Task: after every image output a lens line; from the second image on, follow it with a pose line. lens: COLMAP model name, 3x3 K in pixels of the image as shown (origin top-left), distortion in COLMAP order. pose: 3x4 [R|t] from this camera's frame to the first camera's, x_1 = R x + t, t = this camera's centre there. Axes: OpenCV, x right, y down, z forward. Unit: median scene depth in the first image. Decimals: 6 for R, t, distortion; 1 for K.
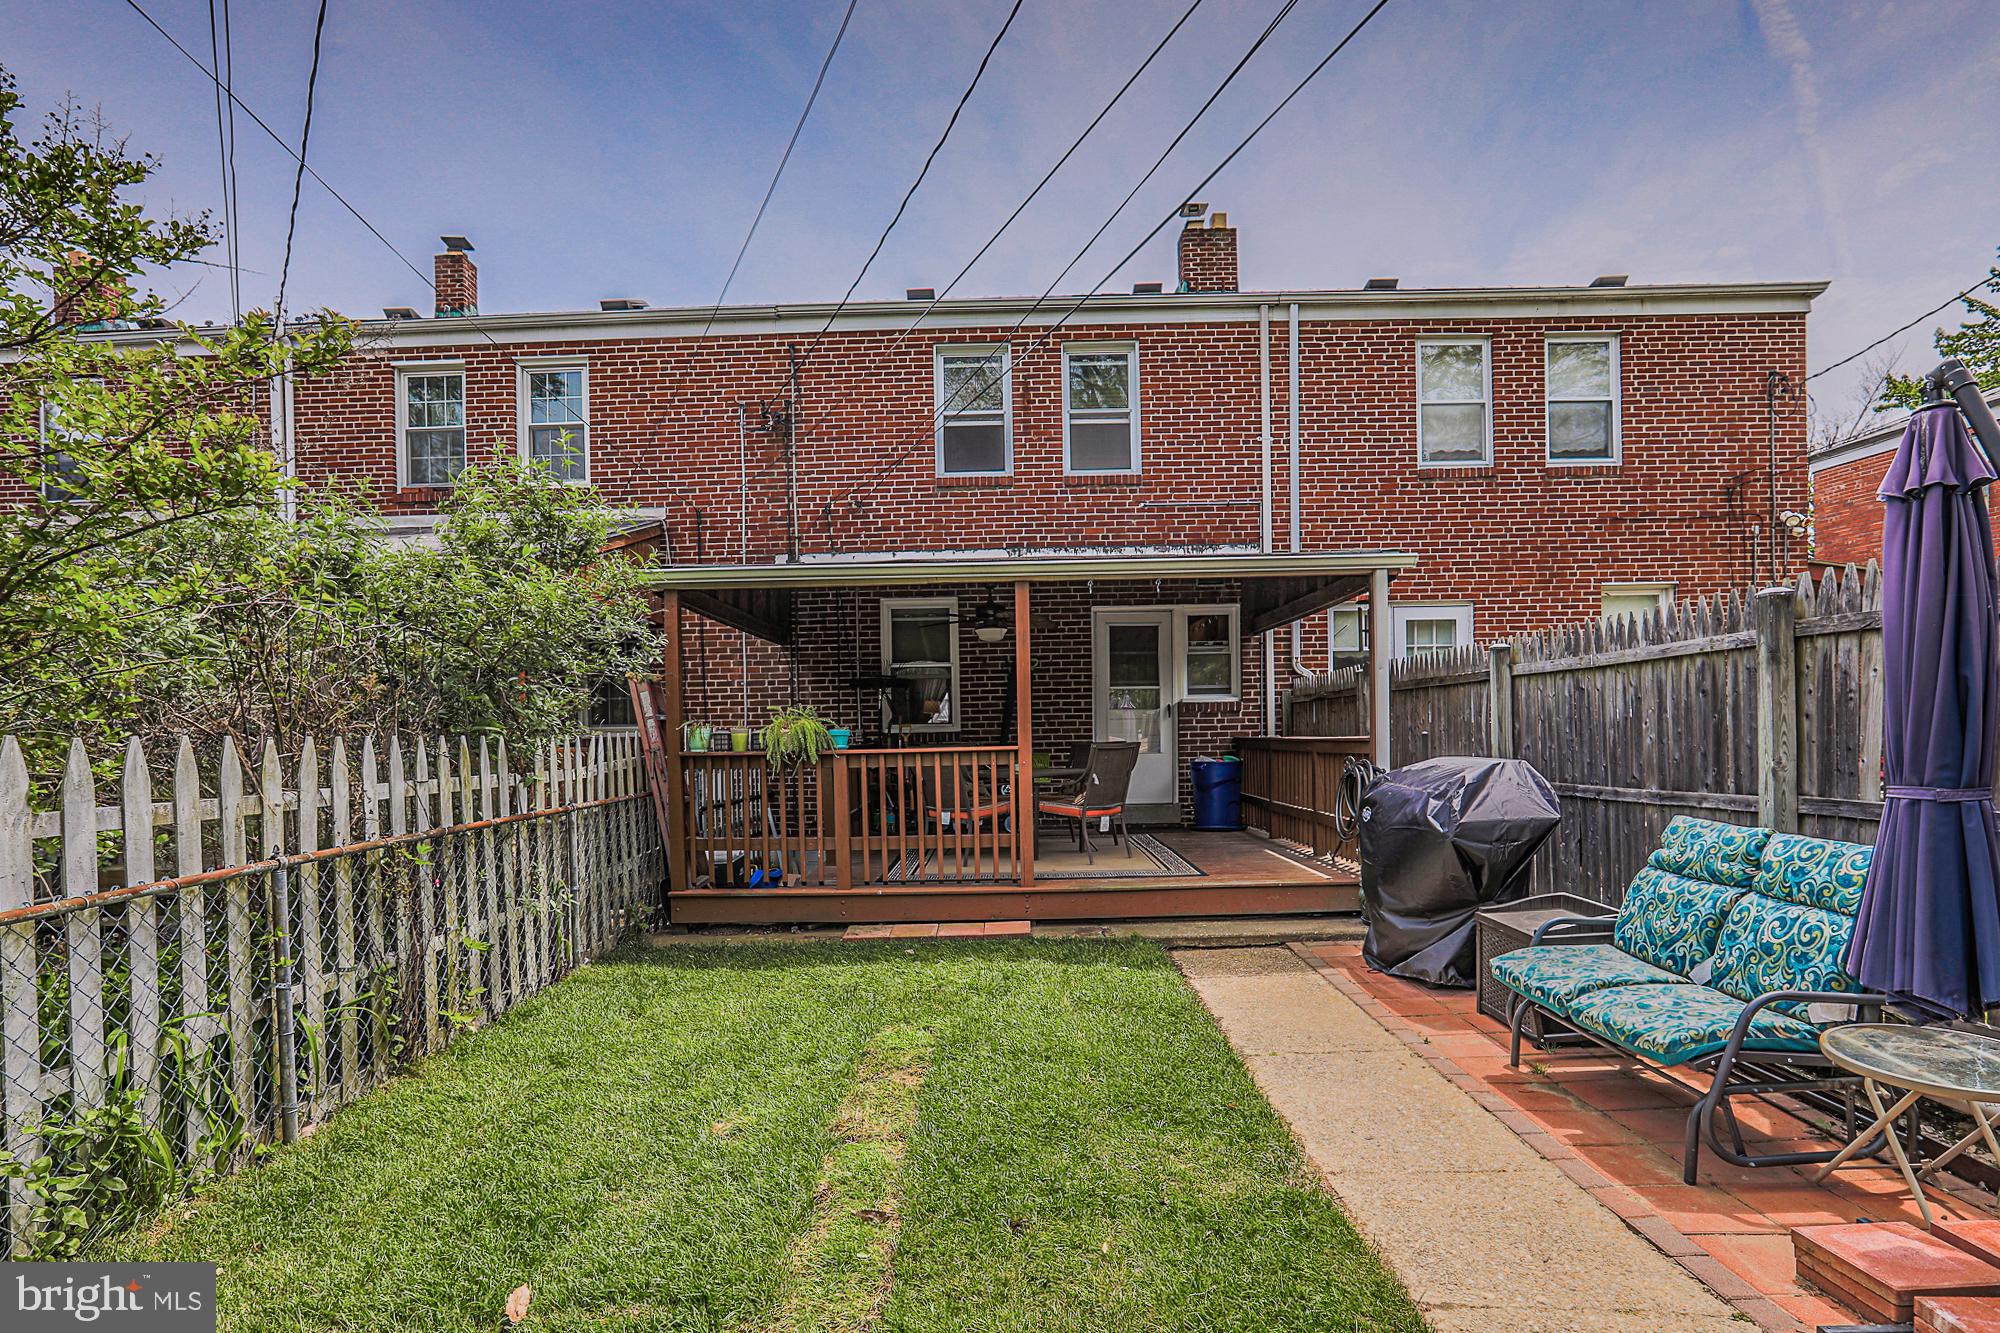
lens RADIAL K [[1069.6, 0, 1001.8], [0, 1069.6, 752.7], [0, 0, 1]] dist [-0.050450, 0.038540]
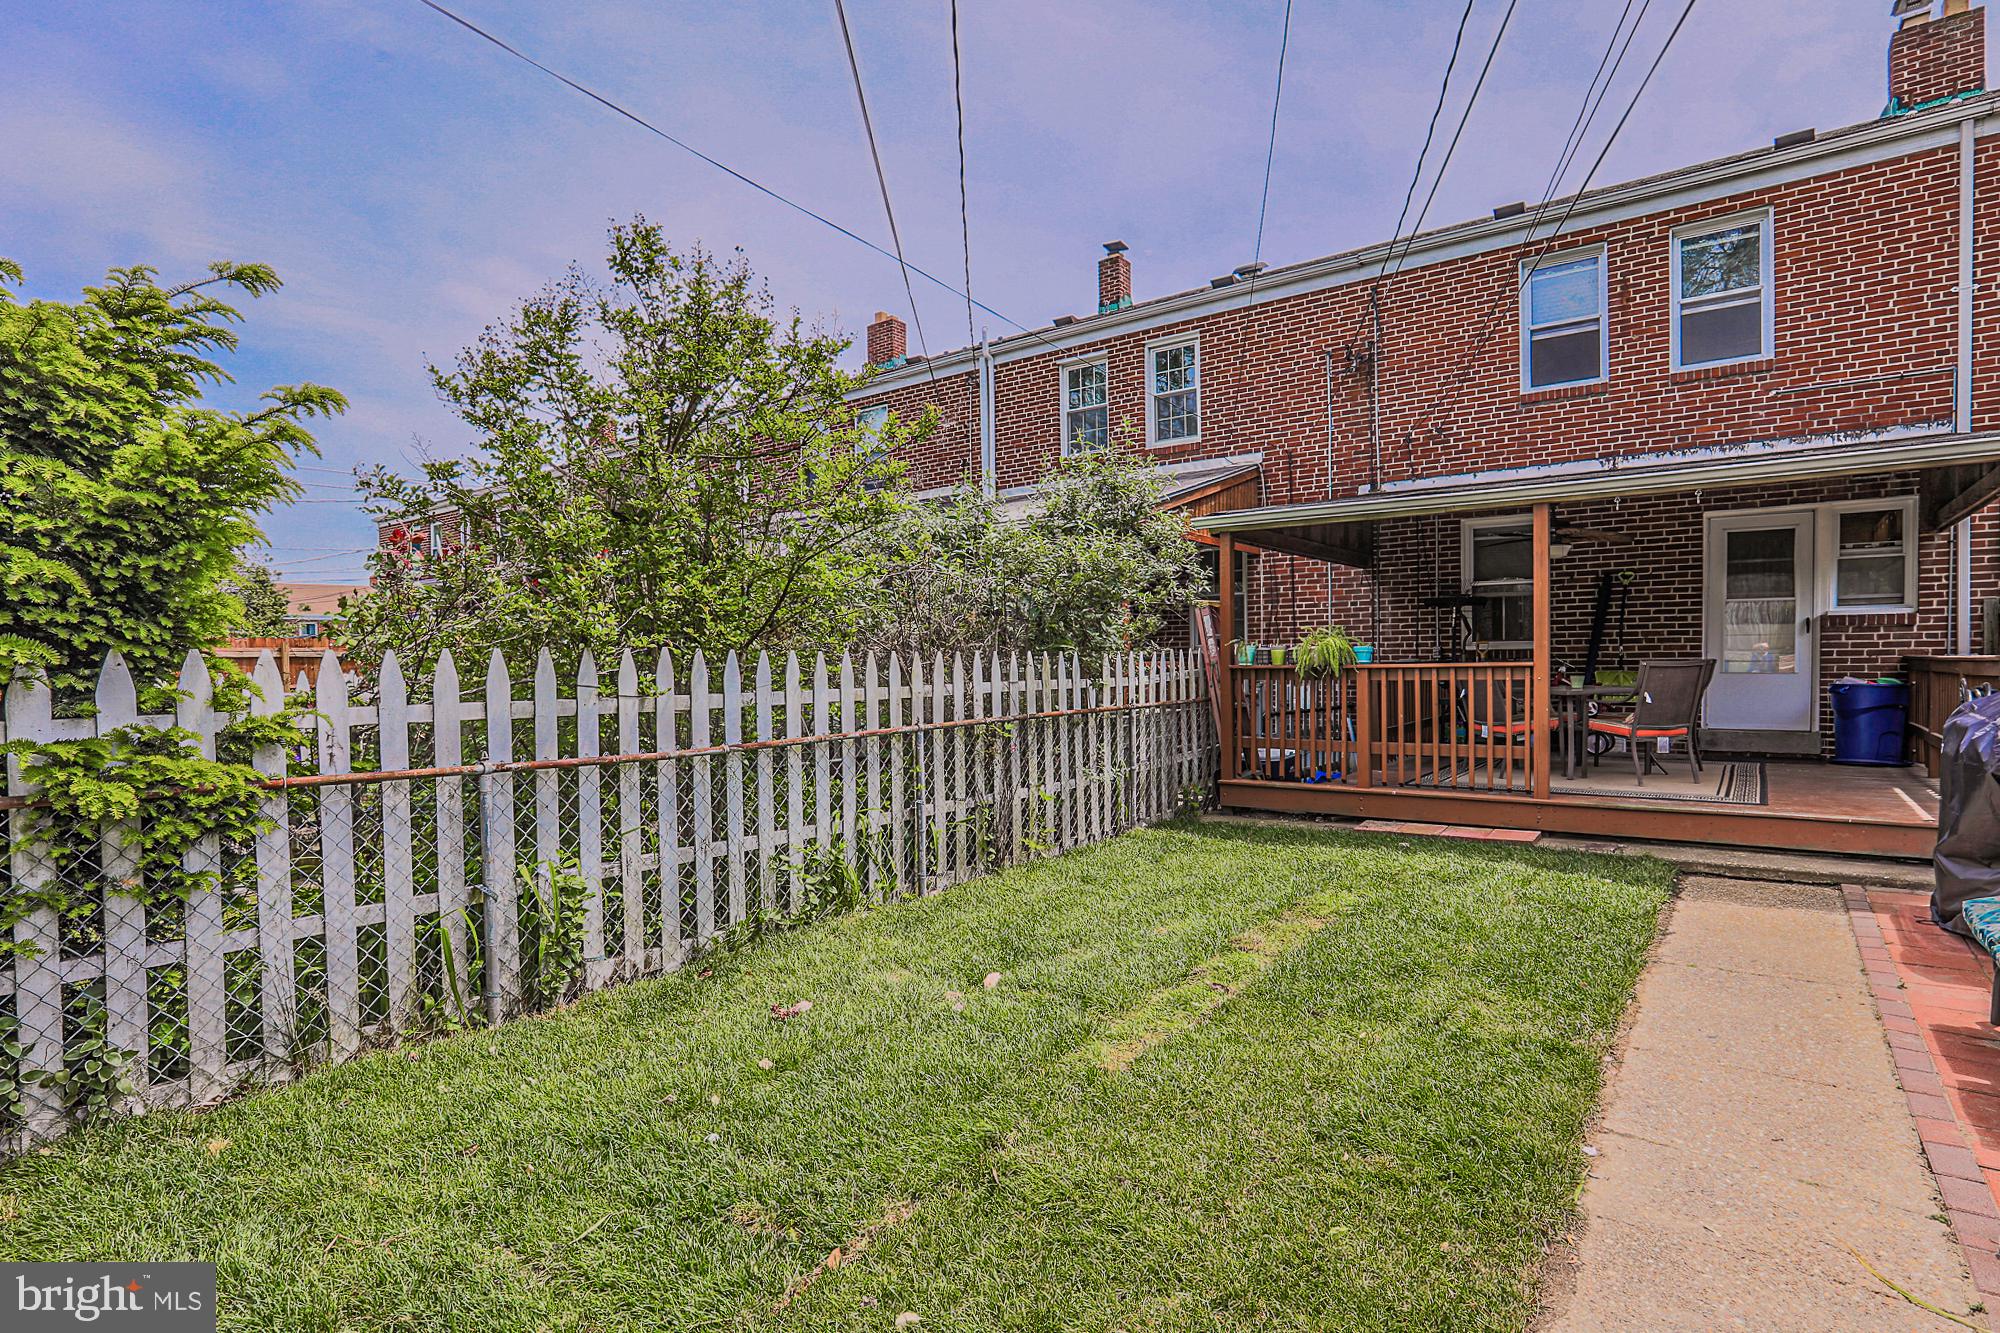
lens RADIAL K [[1082.7, 0, 1000.0], [0, 1082.7, 666.5], [0, 0, 1]] dist [-0.000149, 0.016525]
pose [[0.806652, 0.011363, -0.590918, 0.214717], [-0.012726, 0.999917, 0.001856, 0.001763], [0.590890, 0.006023, 0.806730, -0.153787]]
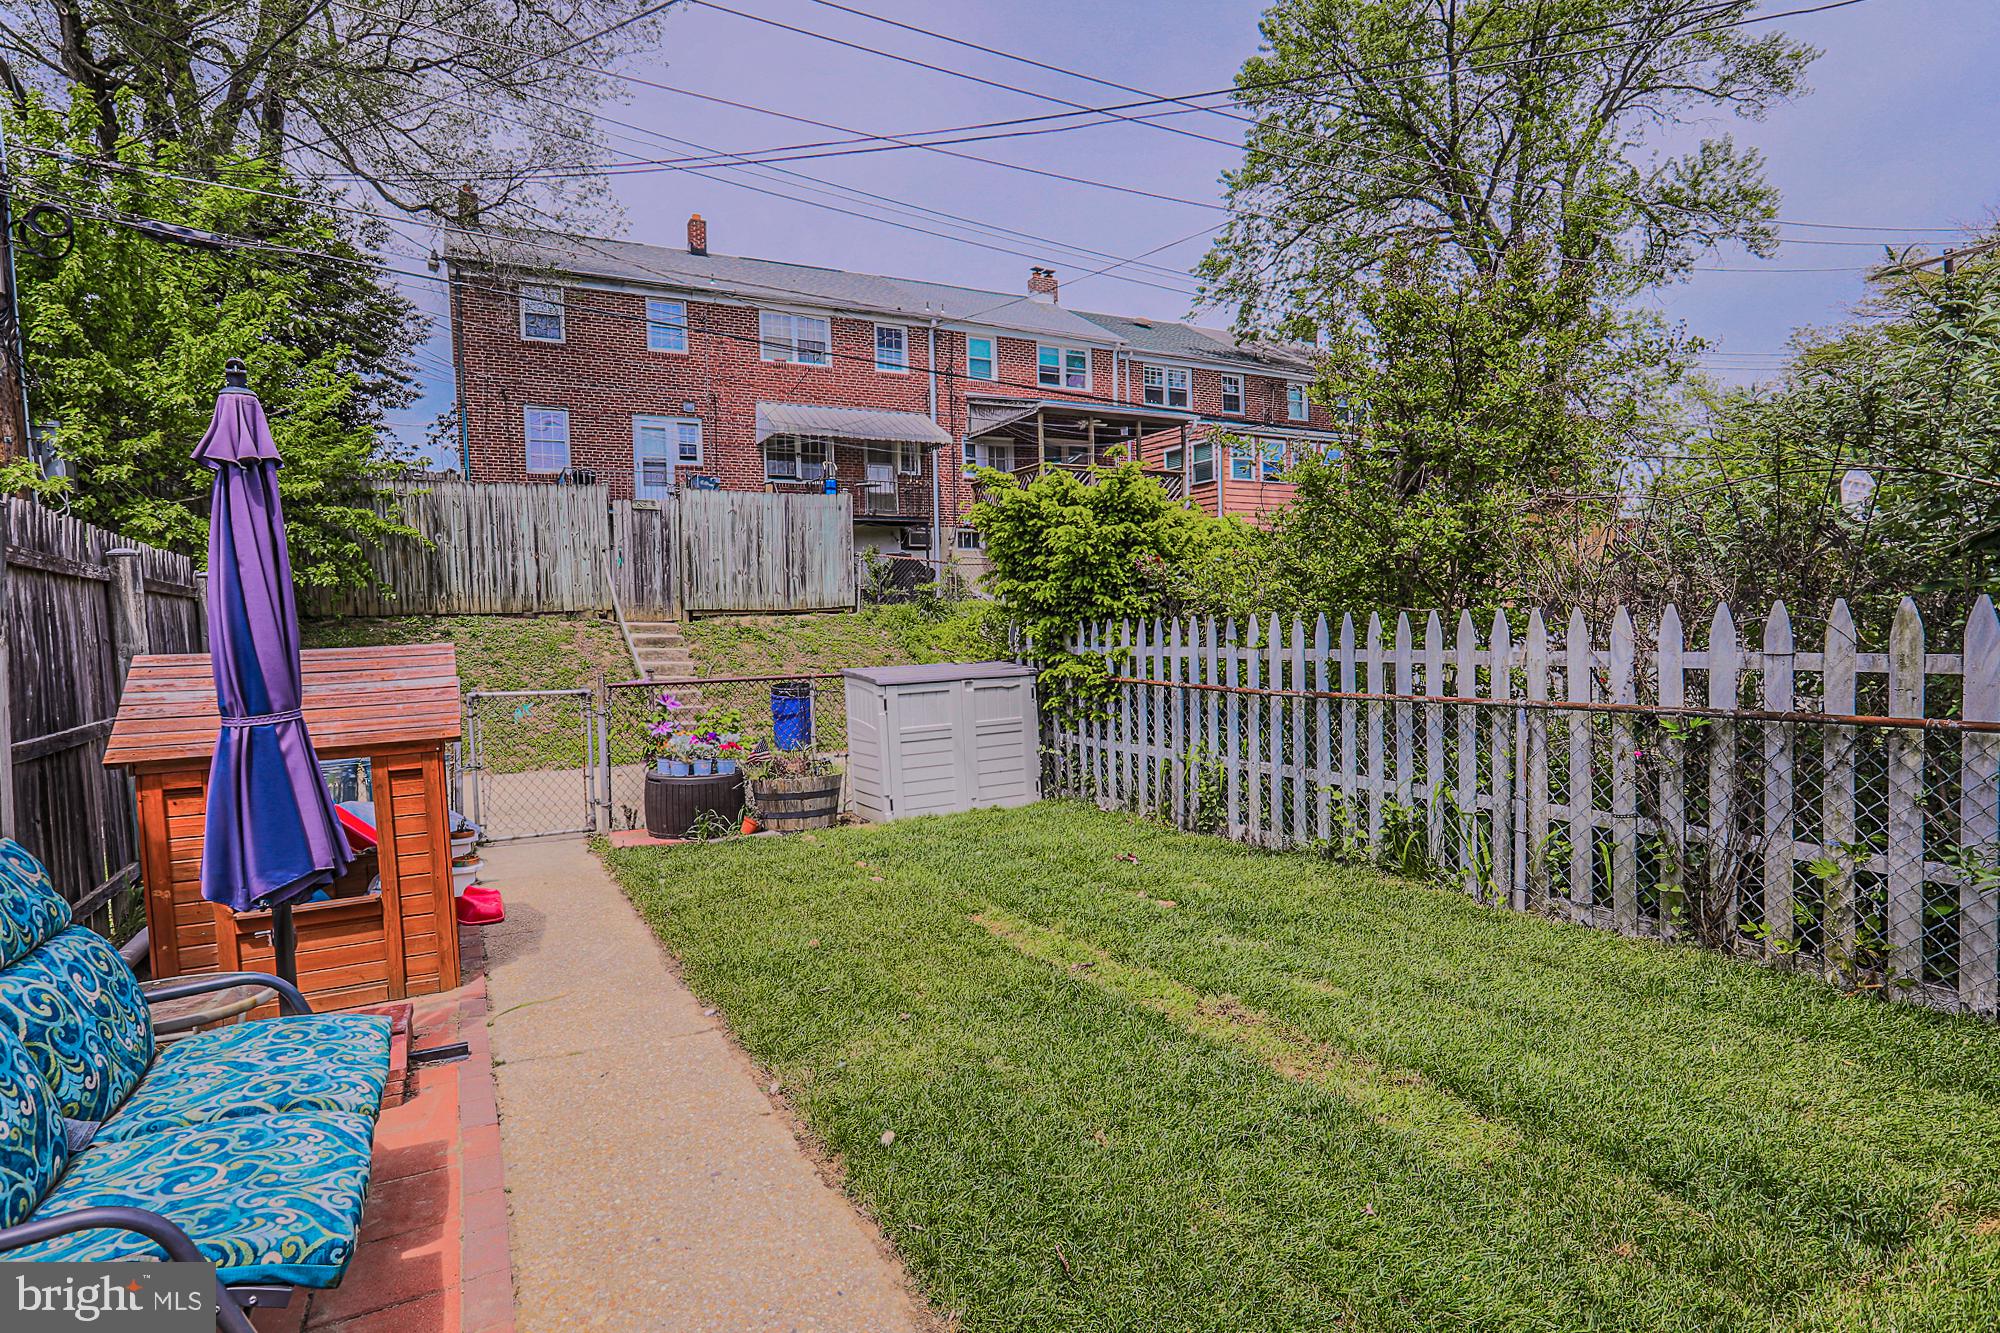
lens RADIAL K [[997.9, 0, 975.5], [0, 997.9, 659.6], [0, 0, 1]] dist [-0.059818, 0.030017]
pose [[-0.870142, 0.064370, -0.488579, 0.262723], [0.037103, 0.997176, 0.065299, -0.029011], [0.491403, 0.038691, -0.870073, 0.875570]]
